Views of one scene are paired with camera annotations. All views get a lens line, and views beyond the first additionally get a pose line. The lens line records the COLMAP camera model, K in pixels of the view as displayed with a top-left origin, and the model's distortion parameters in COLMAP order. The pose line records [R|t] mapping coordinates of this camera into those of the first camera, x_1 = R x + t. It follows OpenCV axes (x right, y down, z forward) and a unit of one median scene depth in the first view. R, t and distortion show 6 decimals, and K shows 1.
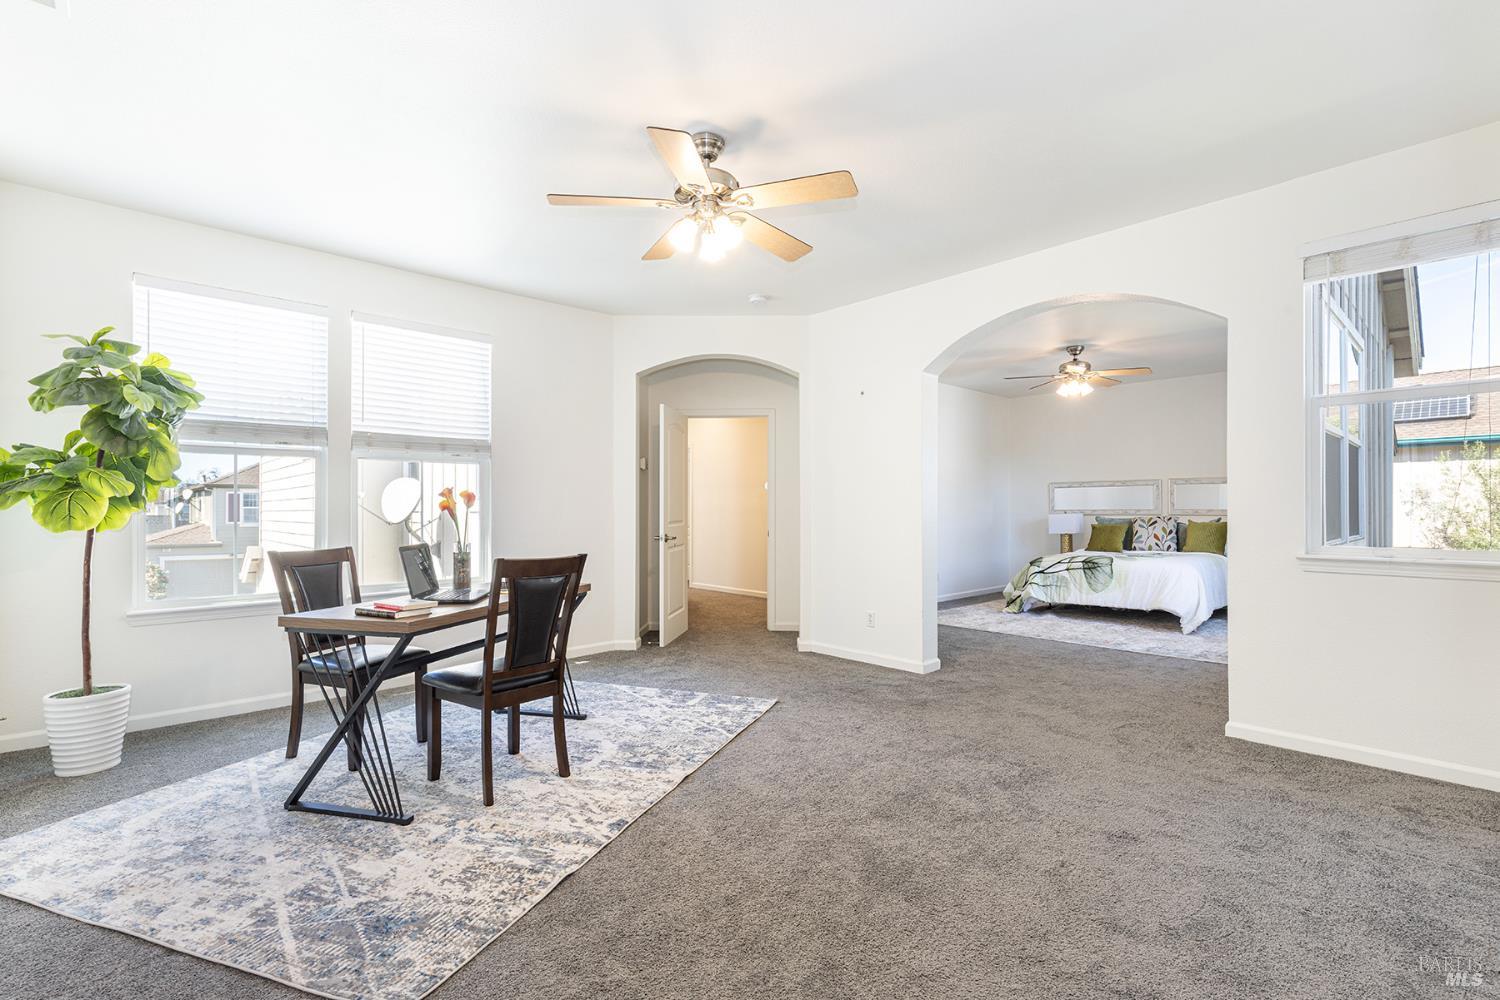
lens RADIAL K [[691.1, 0, 745.3], [0, 691.1, 500.1], [0, 0, 1]] dist [0.002423, -0.000113]
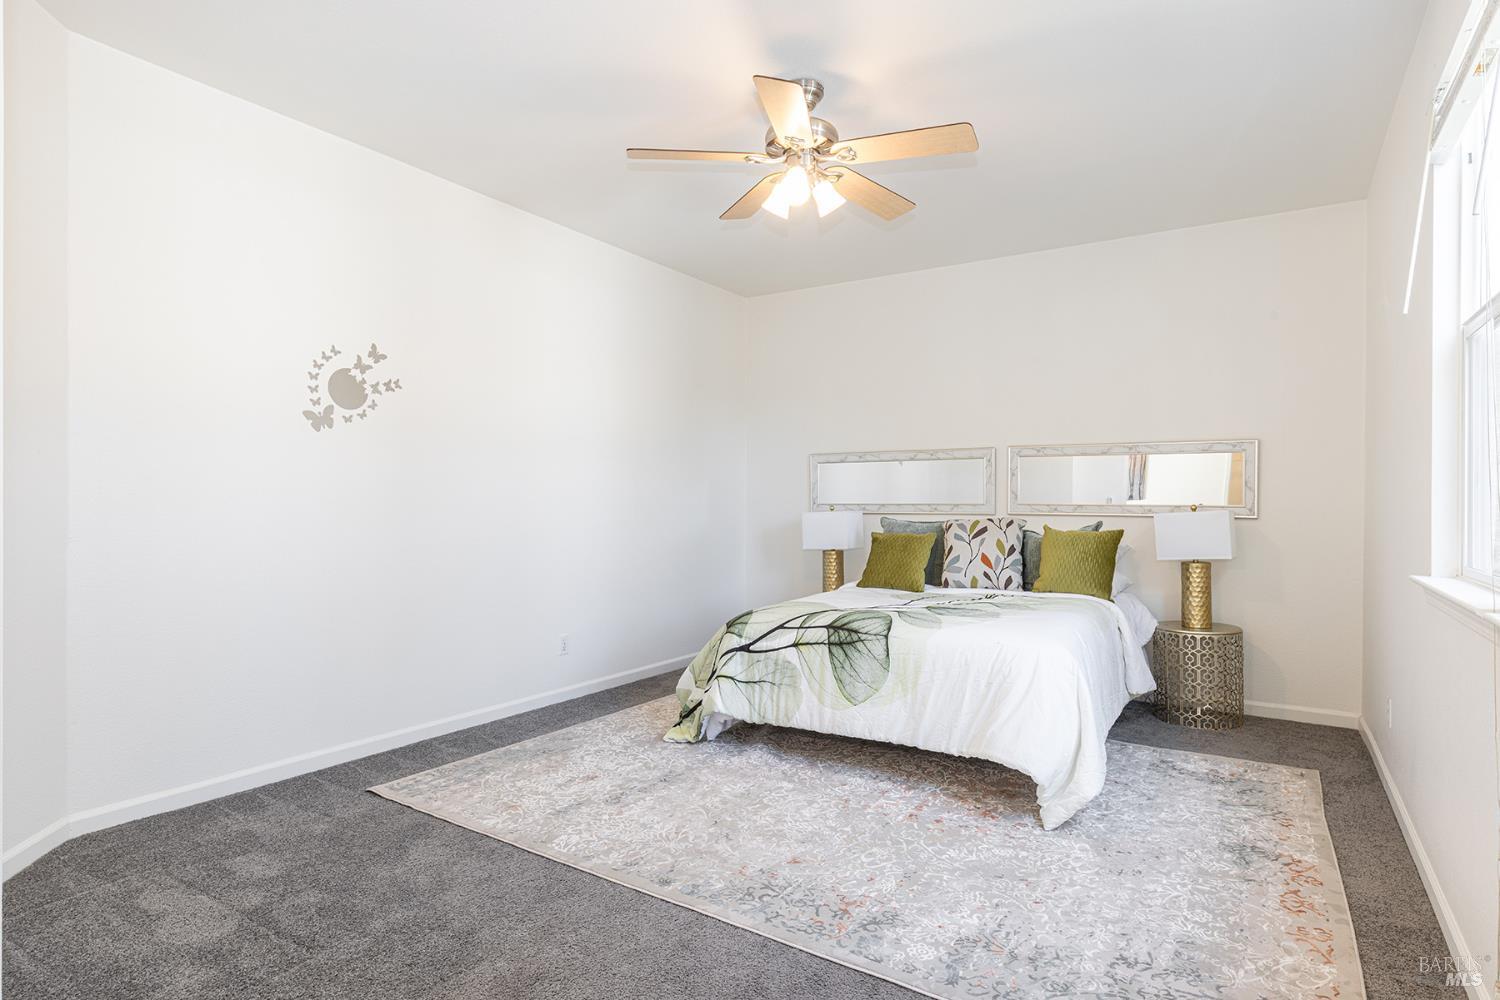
lens RADIAL K [[796.3, 0, 754.5], [0, 796.3, 498.3], [0, 0, 1]] dist [0.003504, -0.000328]
pose [[0.969160, 0.006656, 0.246342, 0.299572], [-0.008543, 0.999942, 0.006592, 0.007192], [-0.246284, -0.008493, 0.969161, 0.499398]]
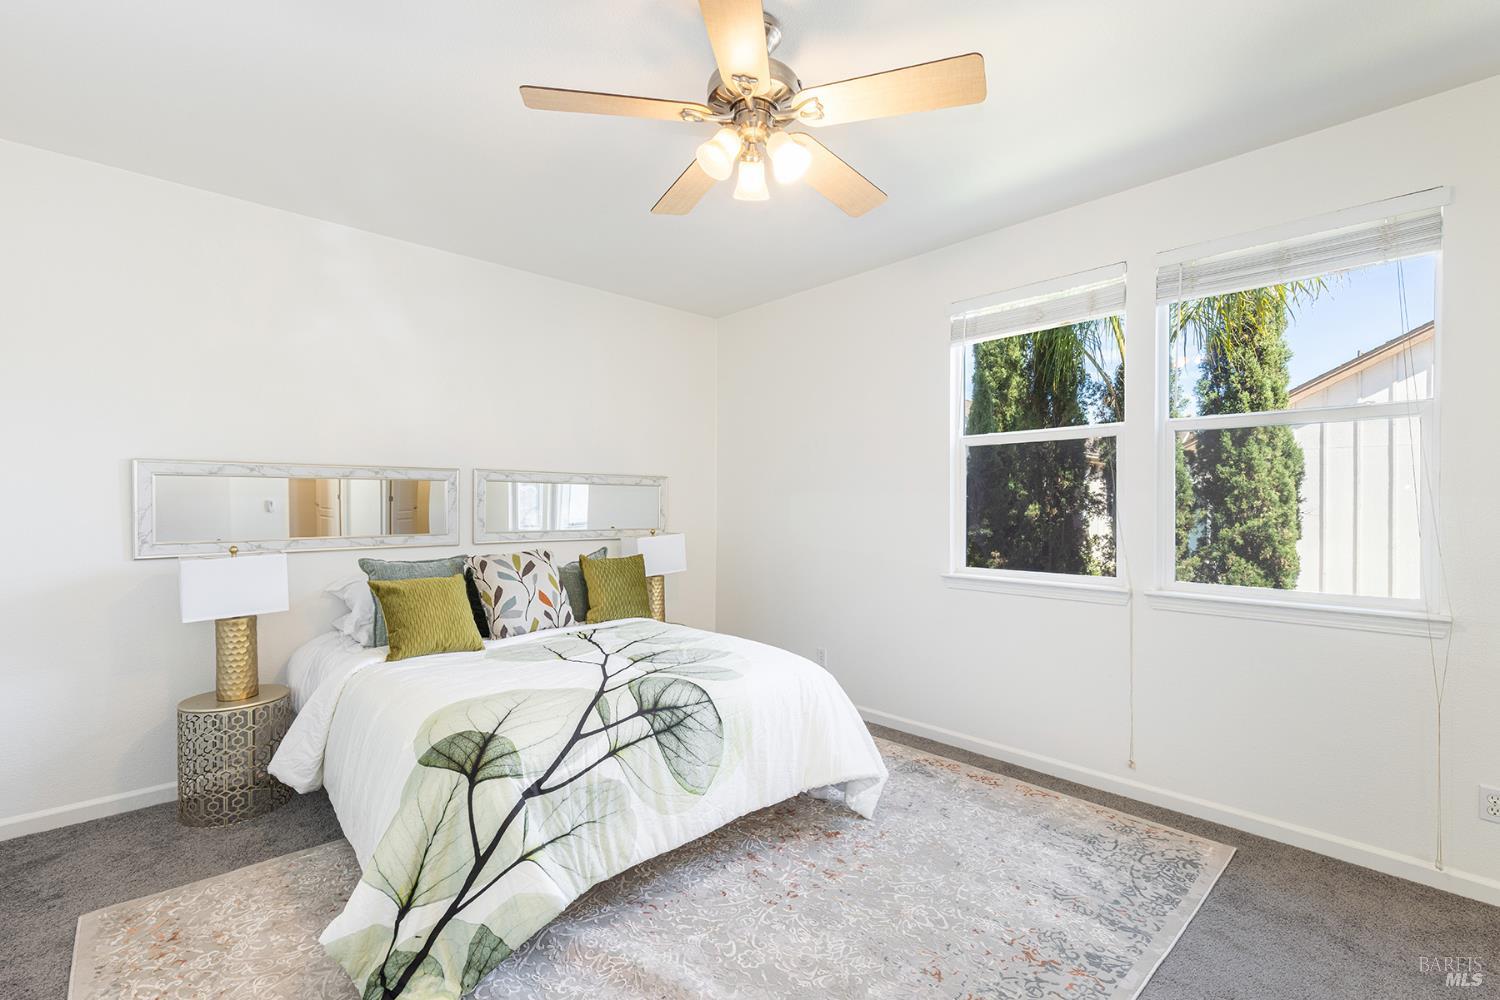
lens RADIAL K [[691.1, 0, 753.4], [0, 691.1, 508.1], [0, 0, 1]] dist [0.002423, -0.000113]
pose [[-0.009367, -0.006160, 0.999937, 0.152839], [-0.006854, 0.999958, 0.006096, -0.008047], [-0.999933, -0.006797, -0.009409, 0.881779]]
